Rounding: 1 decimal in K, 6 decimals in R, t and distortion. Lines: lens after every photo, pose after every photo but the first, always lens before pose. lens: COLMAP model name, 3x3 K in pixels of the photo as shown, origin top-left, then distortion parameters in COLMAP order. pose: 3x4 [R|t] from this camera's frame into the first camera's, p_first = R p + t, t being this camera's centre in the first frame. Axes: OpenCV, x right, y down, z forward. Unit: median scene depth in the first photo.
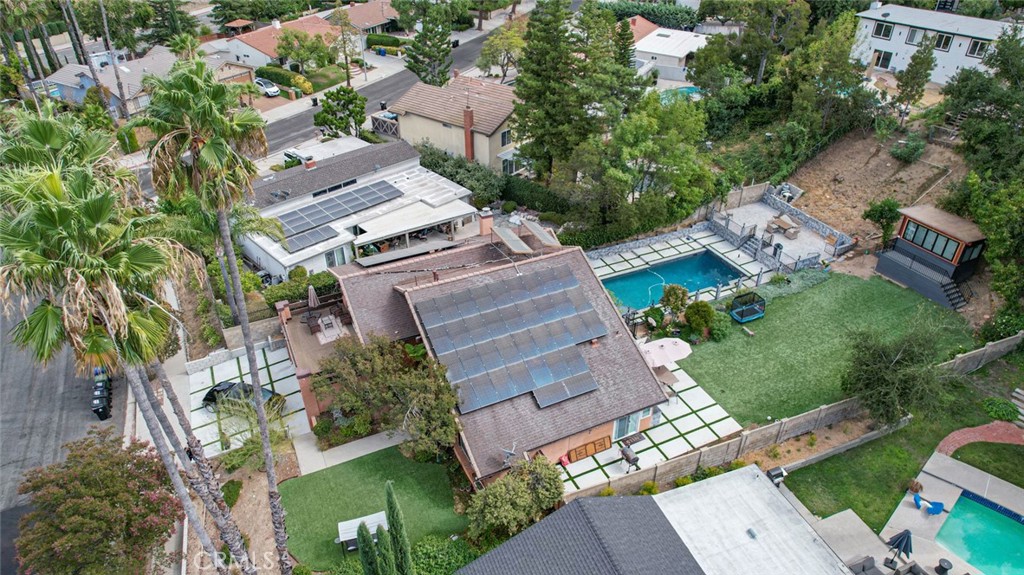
lens RADIAL K [[660.3, 0, 512.0], [0, 660.3, 287.5], [0, 0, 1]] dist [-0.089601, 0.086989]
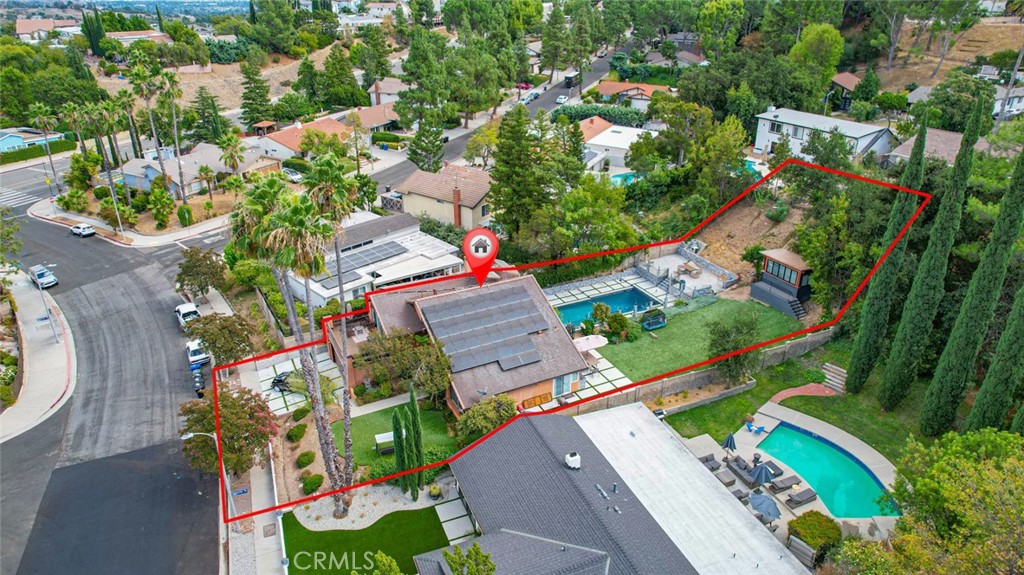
lens RADIAL K [[660.3, 0, 512.0], [0, 660.3, 287.5], [0, 0, 1]] dist [-0.089601, 0.086989]
pose [[0.999783, -0.011217, 0.017579, 0.023268], [0.013432, 0.991232, -0.131450, 0.118461], [-0.015950, 0.131658, 0.991167, -0.343034]]
